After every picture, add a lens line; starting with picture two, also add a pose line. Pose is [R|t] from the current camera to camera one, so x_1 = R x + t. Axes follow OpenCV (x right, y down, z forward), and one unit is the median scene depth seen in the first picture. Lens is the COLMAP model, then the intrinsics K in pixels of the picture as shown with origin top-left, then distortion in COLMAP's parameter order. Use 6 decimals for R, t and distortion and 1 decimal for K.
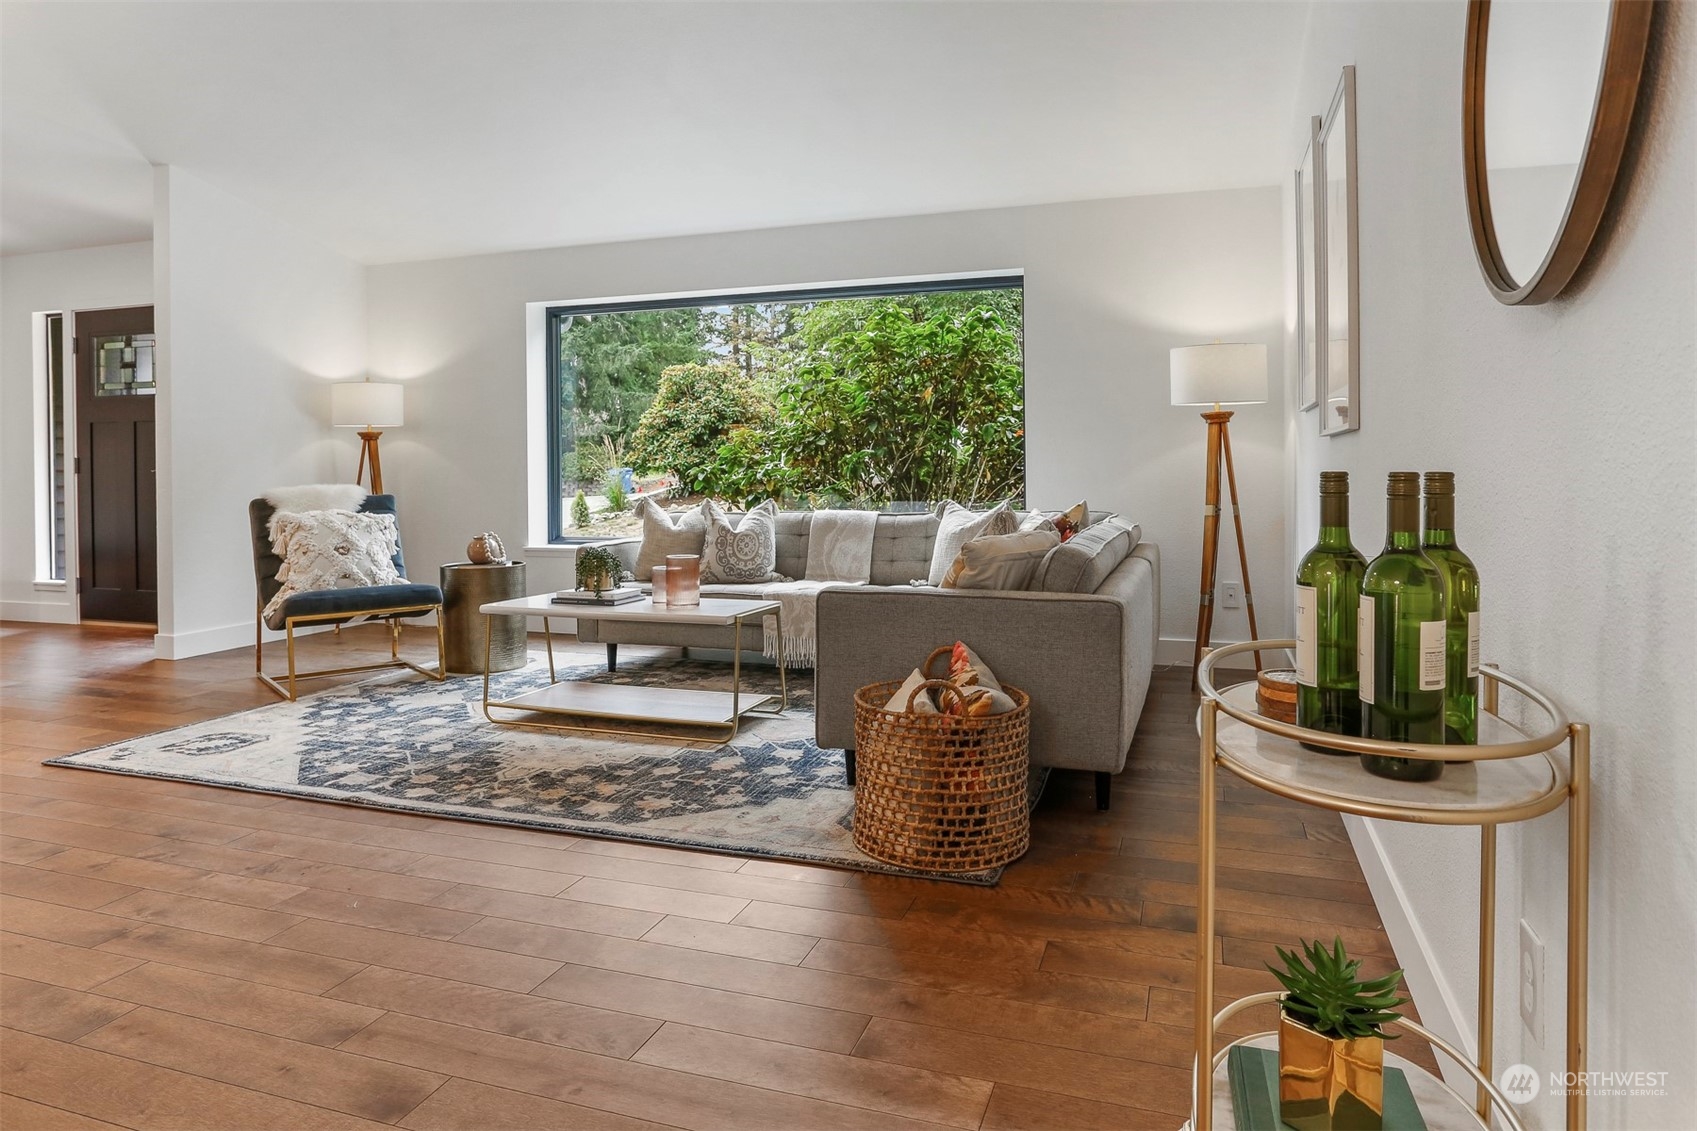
lens RADIAL K [[1070.0, 0, 846.7], [0, 1070.0, 536.1], [0, 0, 1]] dist [-0.019890, -0.000082]
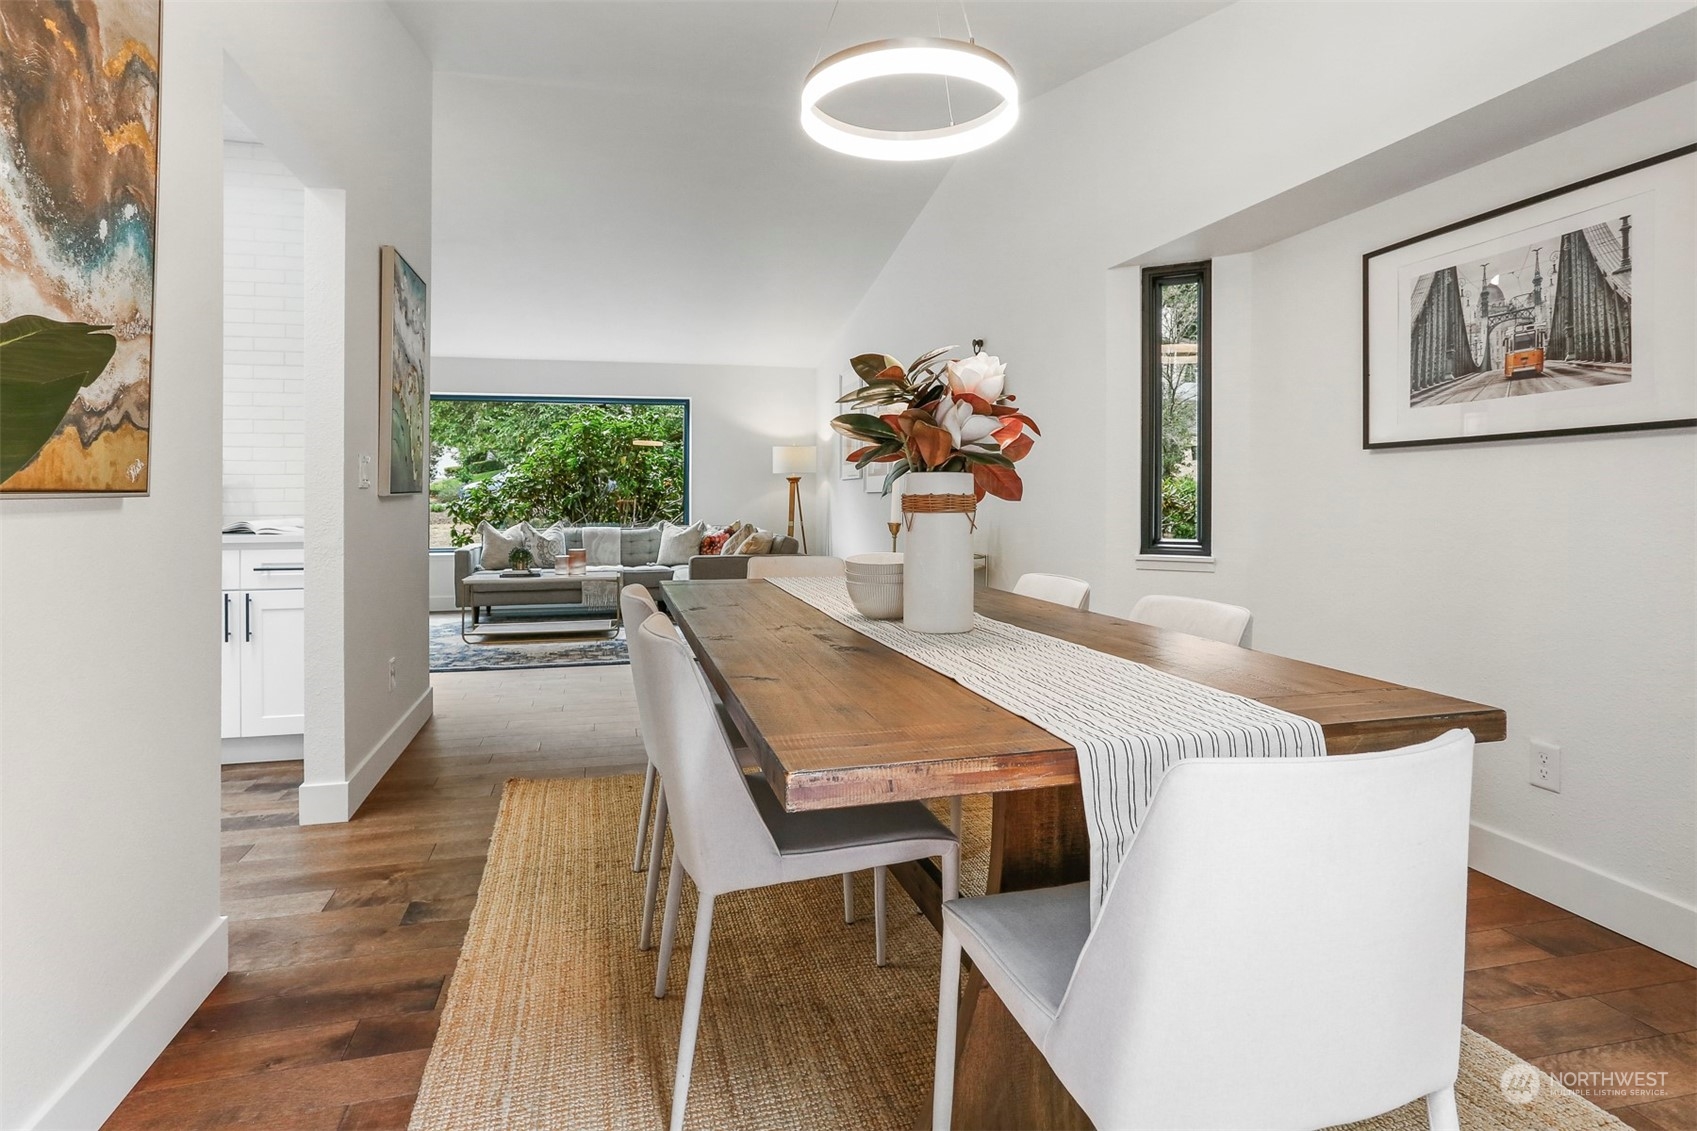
lens RADIAL K [[871.1, 0, 837.8], [0, 871.1, 519.1], [0, 0, 1]] dist [-0.061677, 0.031756]
pose [[0.842152, -0.010956, 0.539129, -0.485357], [0.031574, 0.999080, -0.029017, 0.019028], [-0.538315, 0.041460, 0.841723, -0.483962]]
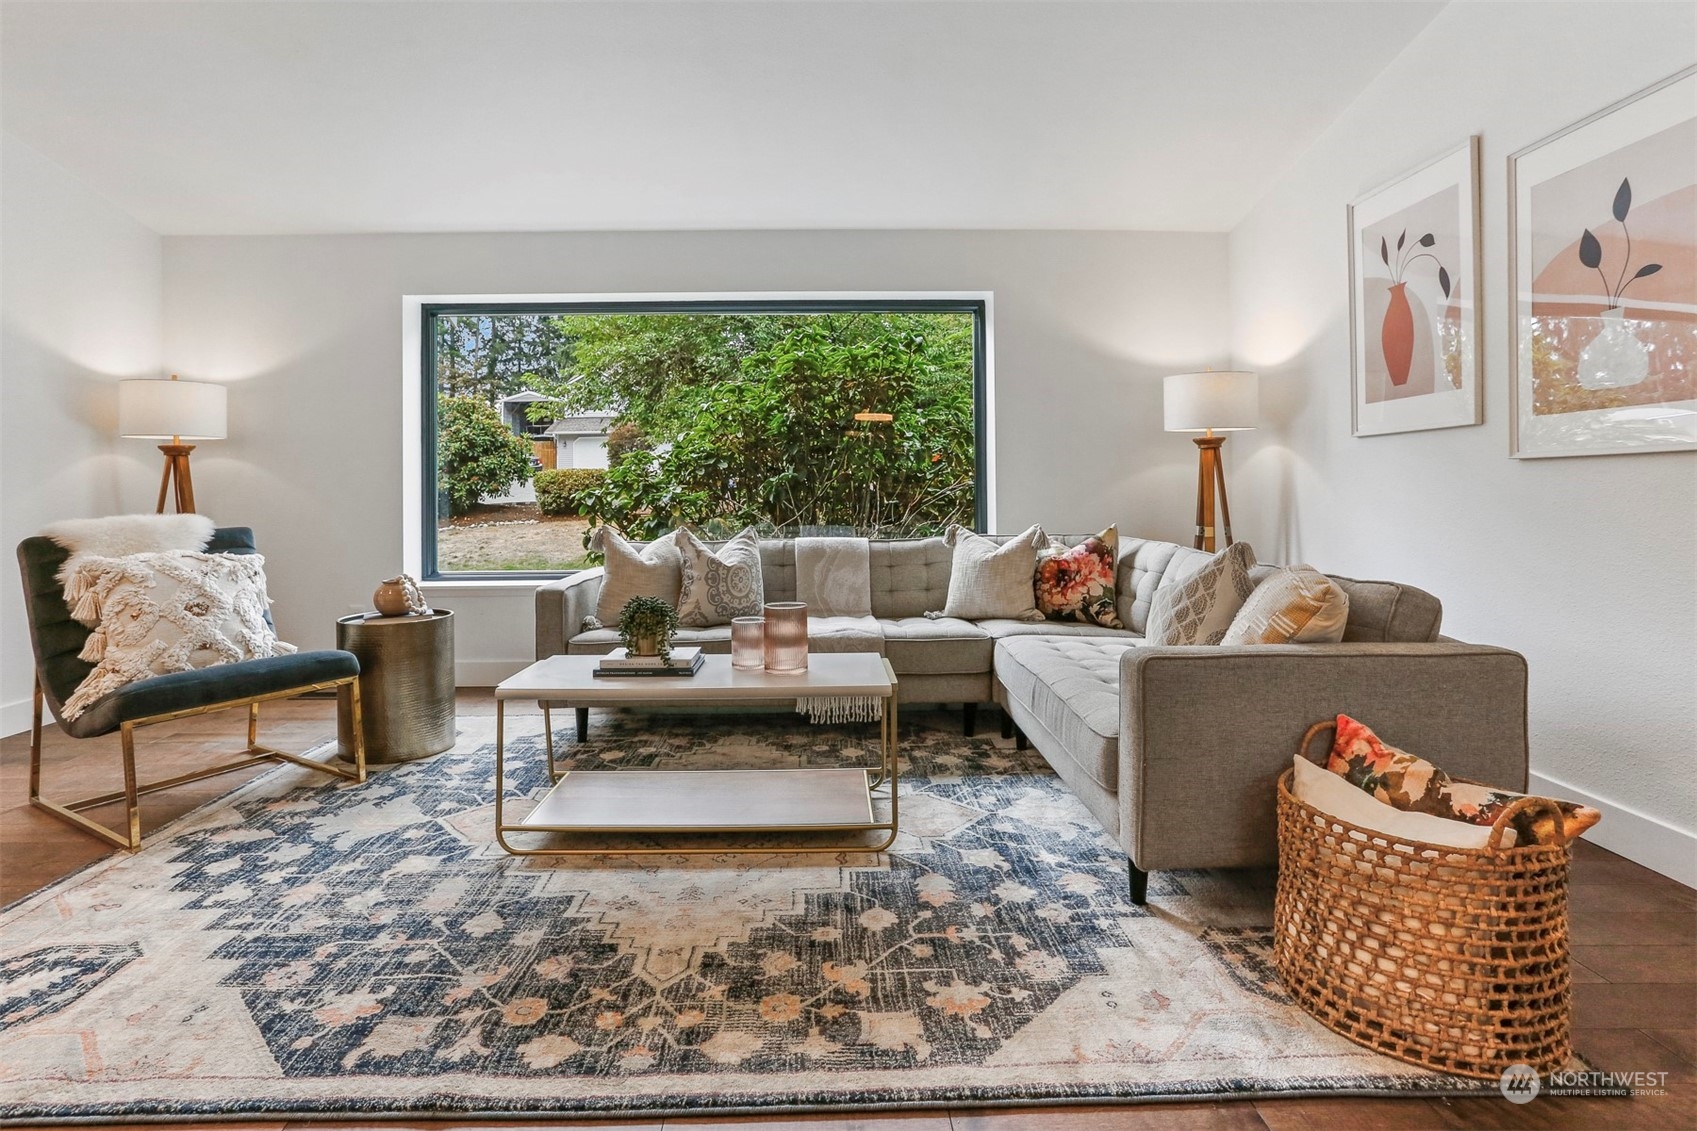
lens RADIAL K [[855.7, 0, 849.5], [0, 855.7, 524.2], [0, 0, 1]] dist [-0.030953, 0.018344]
pose [[0.936911, -0.013362, 0.349312, -0.259561], [0.022737, 0.999483, -0.022752, -0.019401], [-0.348827, 0.029259, 0.936730, 0.323685]]
